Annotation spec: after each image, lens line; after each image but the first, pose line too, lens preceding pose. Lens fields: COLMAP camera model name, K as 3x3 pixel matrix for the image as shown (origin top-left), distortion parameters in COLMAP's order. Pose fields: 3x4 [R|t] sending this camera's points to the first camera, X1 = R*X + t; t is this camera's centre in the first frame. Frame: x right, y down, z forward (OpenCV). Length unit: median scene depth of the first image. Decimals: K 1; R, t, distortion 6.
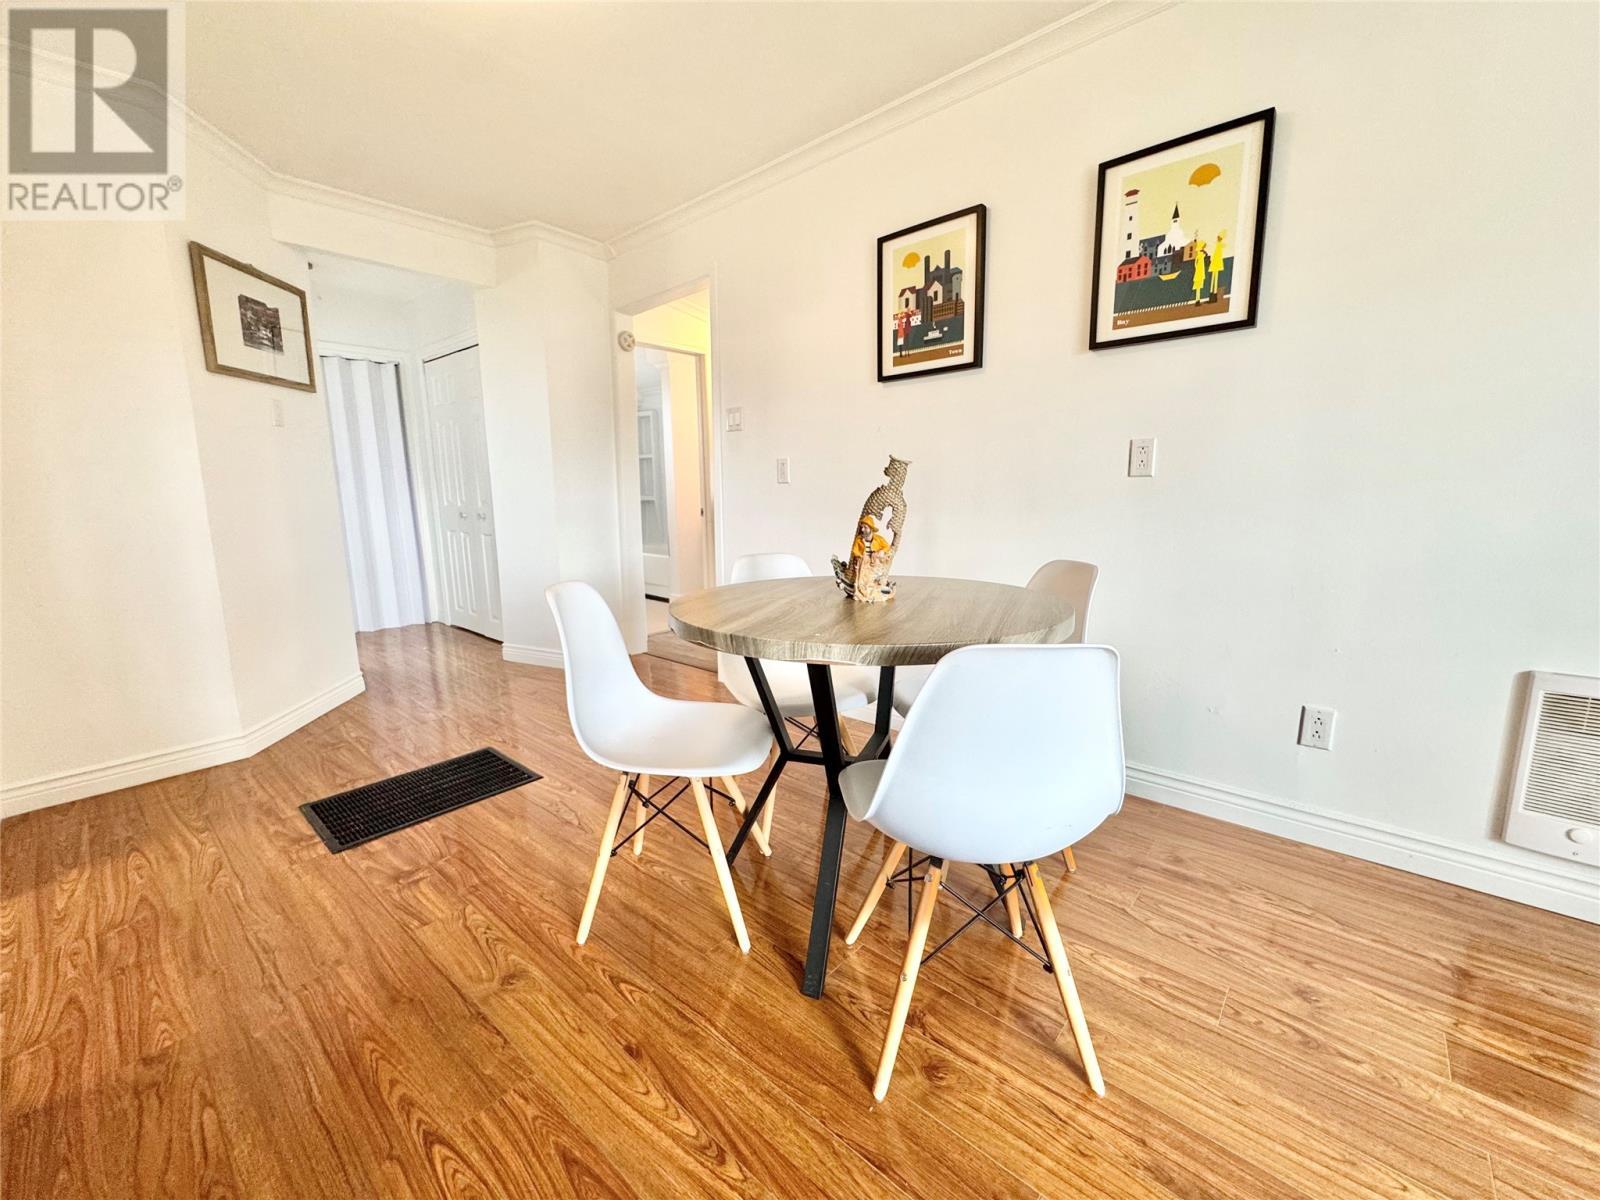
lens RADIAL K [[644.5, 0, 799.8], [0, 644.5, 596.7], [0, 0, 1]] dist [-0.005656, 0.001317]
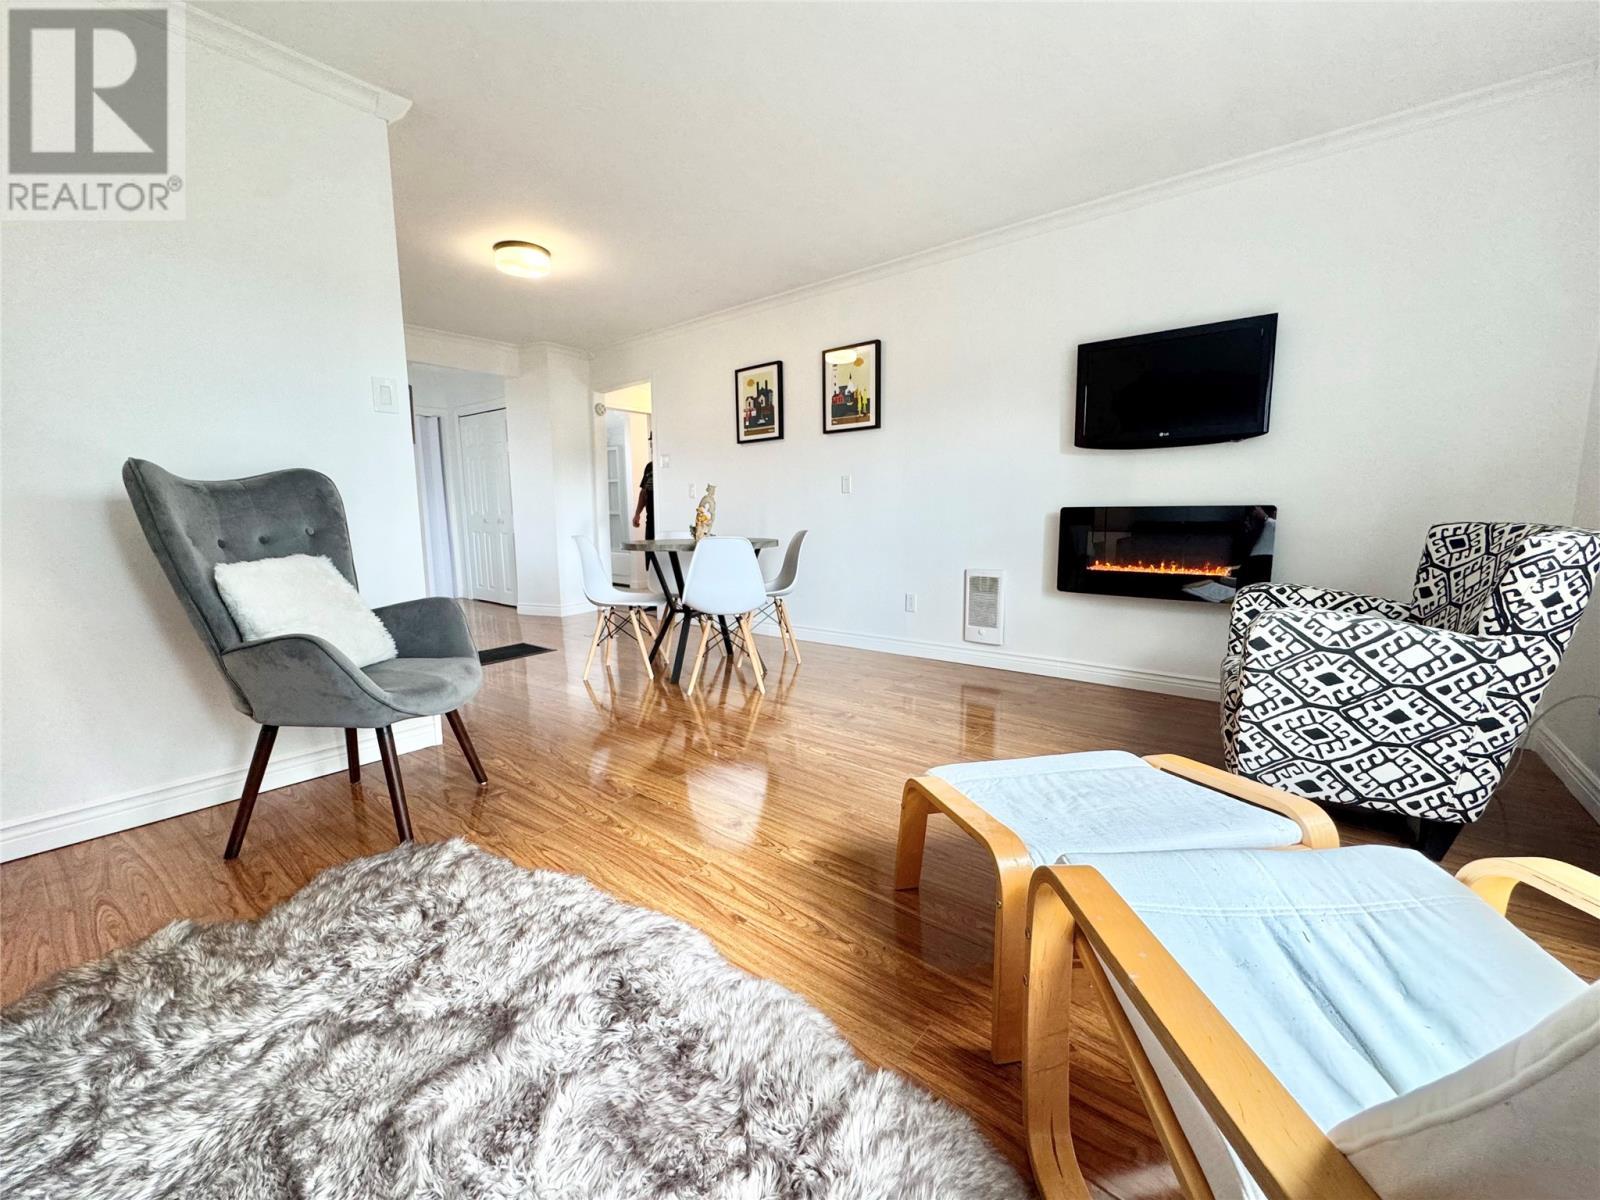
lens RADIAL K [[644.5, 0, 797.5], [0, 644.5, 600.1], [0, 0, 1]] dist [-0.005656, 0.001317]
pose [[0.999009, -0.004556, 0.044273, 0.276658], [0.005847, 0.999560, -0.029077, 0.234981], [-0.044121, 0.029308, 0.998596, -1.145562]]
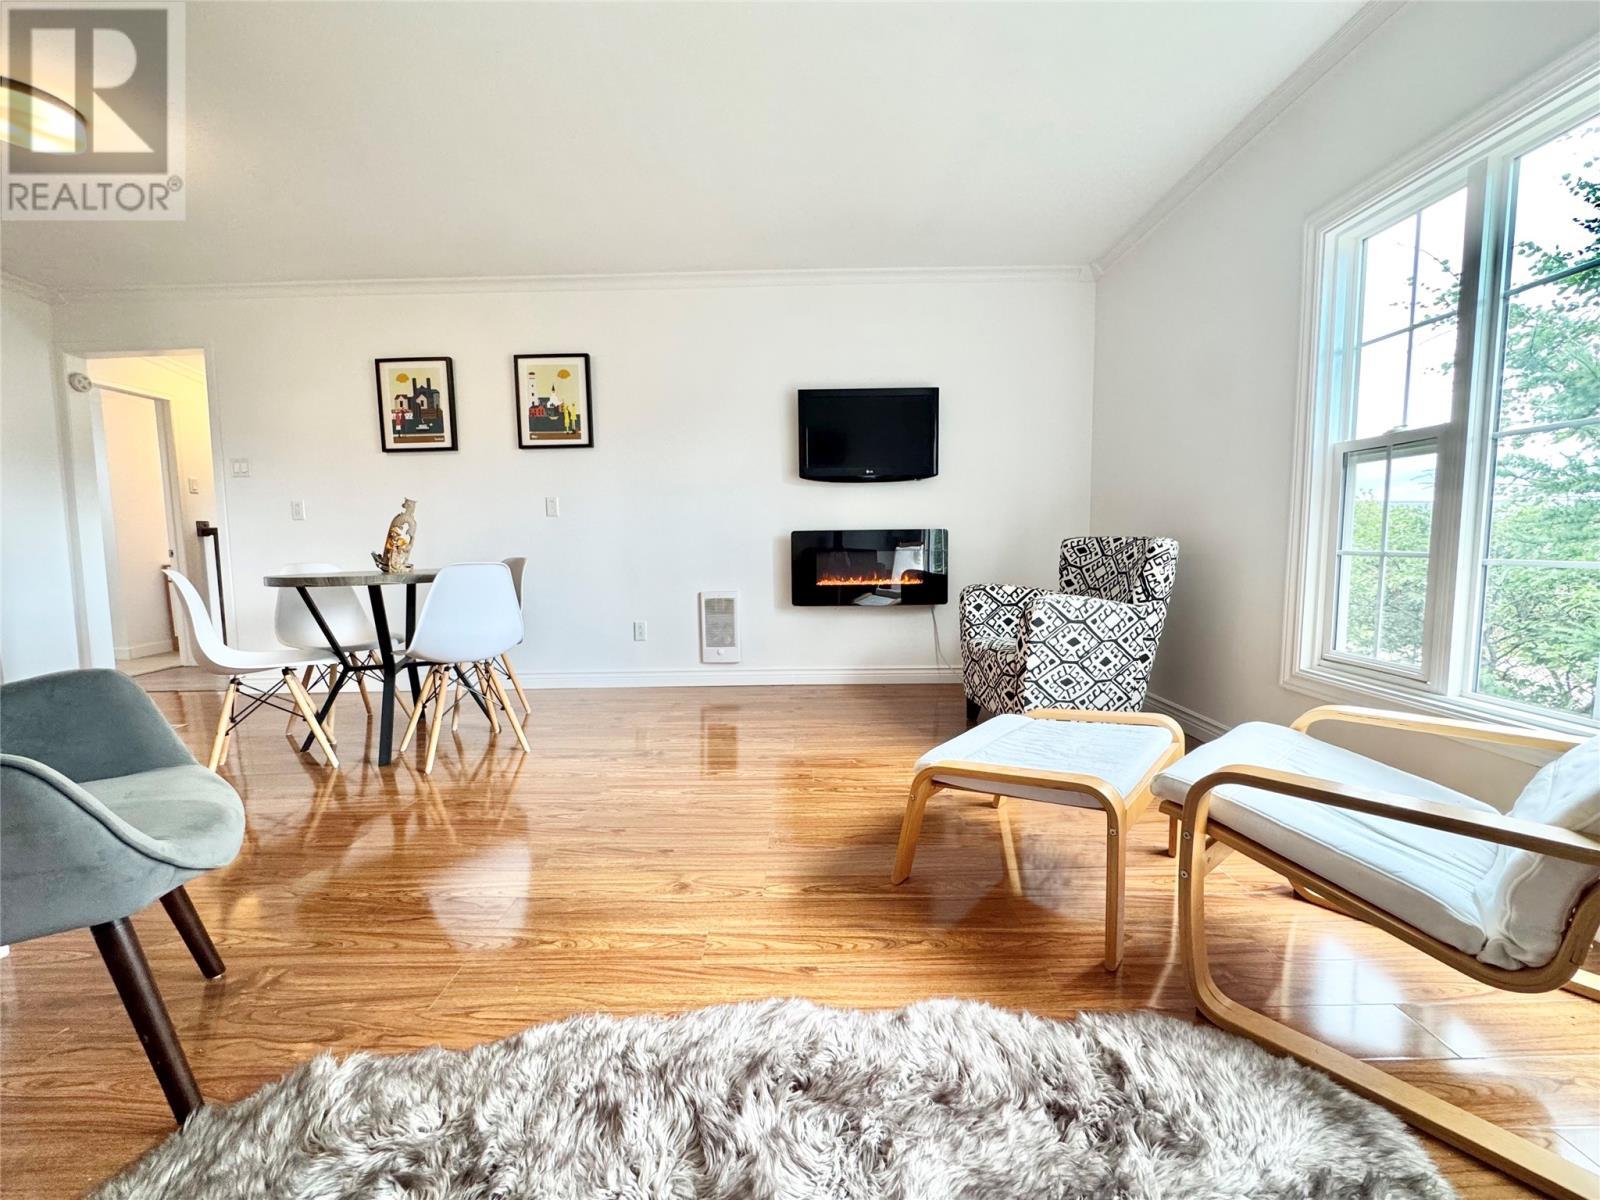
lens RADIAL K [[644.5, 0, 802.4], [0, 644.5, 598.6], [0, 0, 1]] dist [-0.005656, 0.001317]
pose [[0.749717, -0.056661, 0.659329, -0.193587], [0.114606, 0.992390, -0.045035, 0.232339], [-0.651759, 0.109326, 0.750505, -0.913615]]
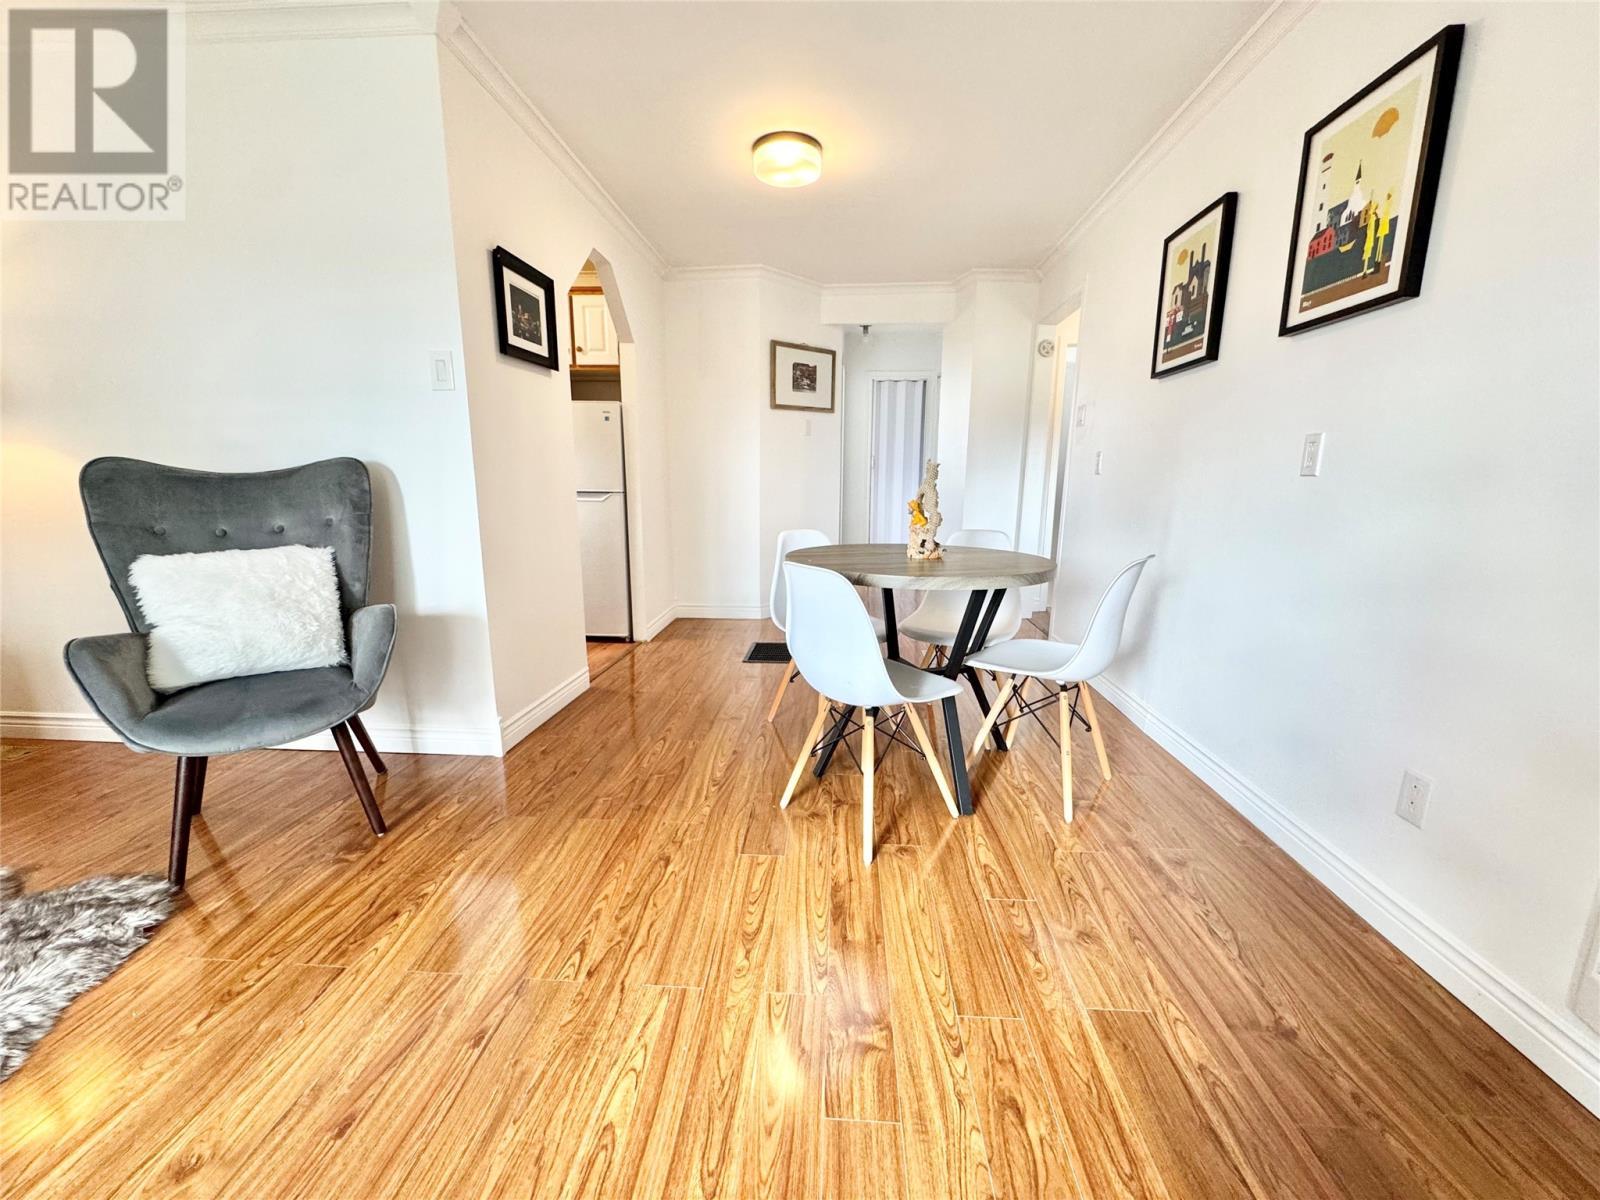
lens RADIAL K [[644.5, 0, 795.9], [0, 644.5, 595.5], [0, 0, 1]] dist [-0.005656, 0.001317]
pose [[0.607498, 0.164185, -0.777168, 0.831063], [-0.144447, 0.984926, 0.095165, -0.006950], [0.781077, 0.054447, 0.622056, -0.095547]]
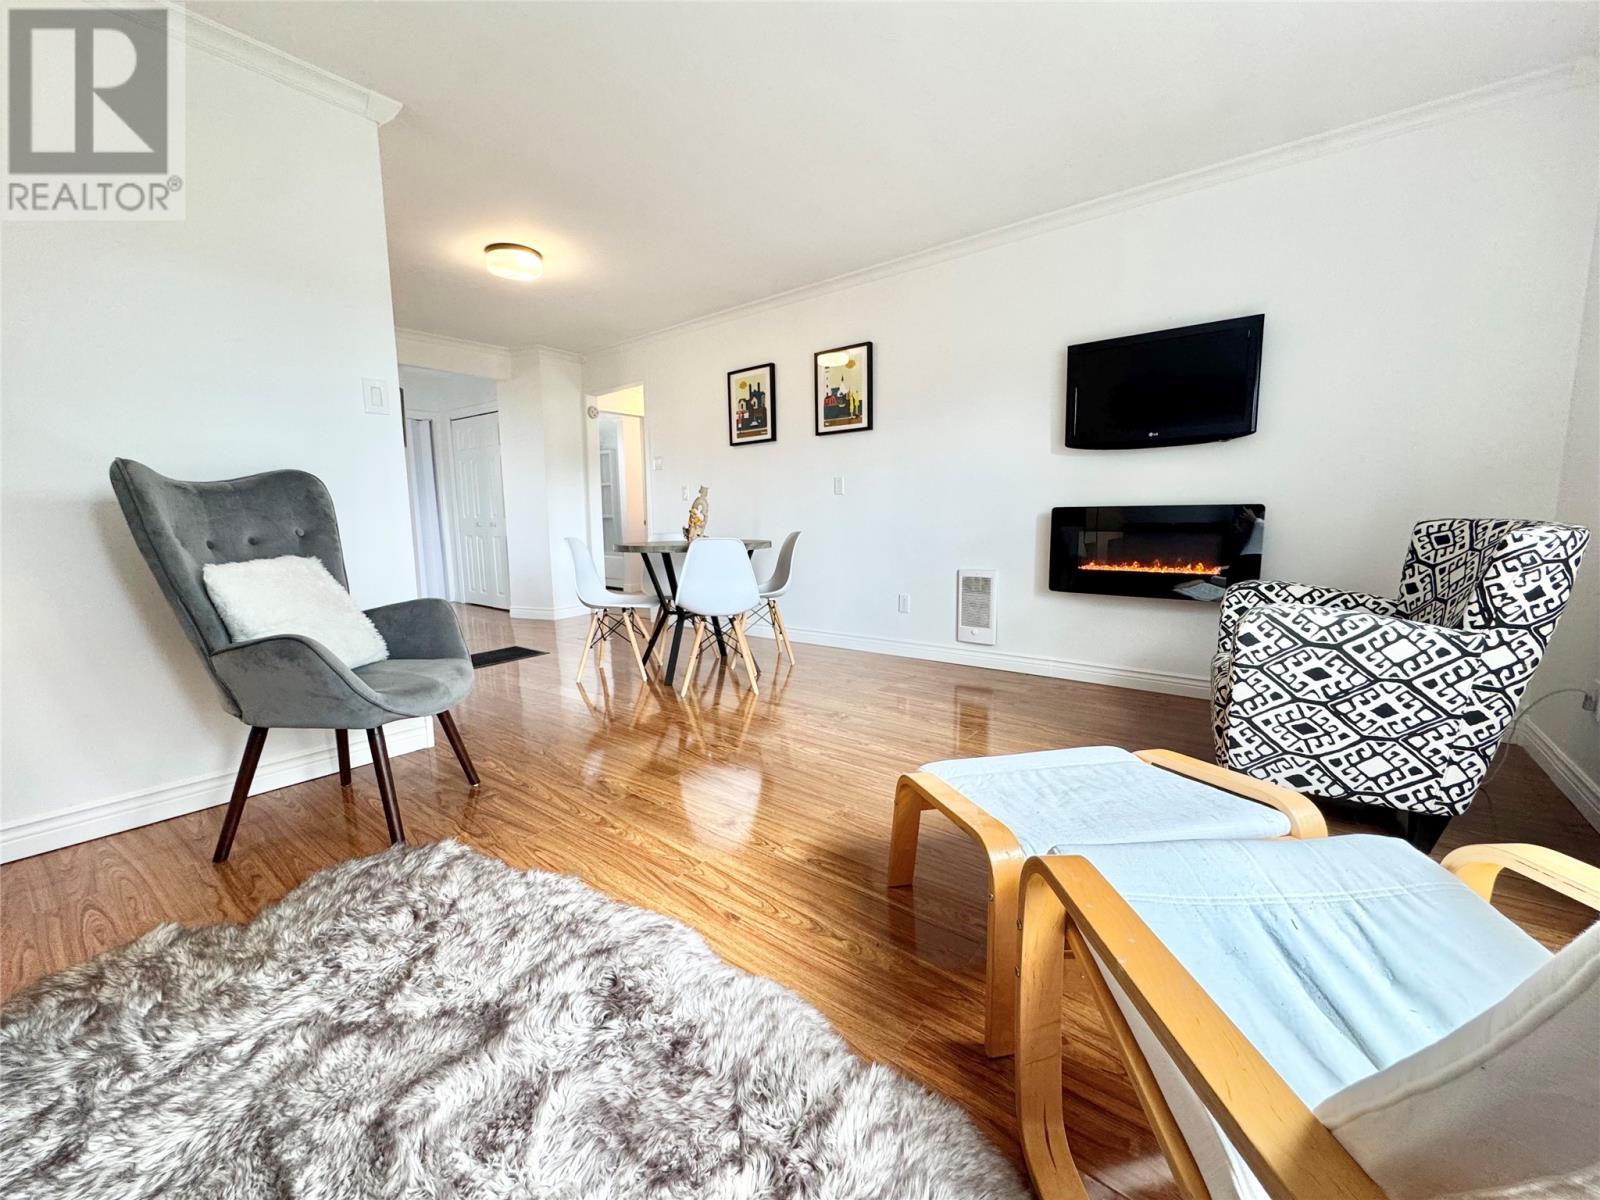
lens RADIAL K [[644.5, 0, 797.5], [0, 644.5, 600.0], [0, 0, 1]] dist [-0.005656, 0.001317]
pose [[0.998527, -0.009332, 0.053452, 0.278900], [0.011196, 0.999336, -0.034682, 0.242315], [-0.053093, 0.035230, 0.997968, -1.147345]]
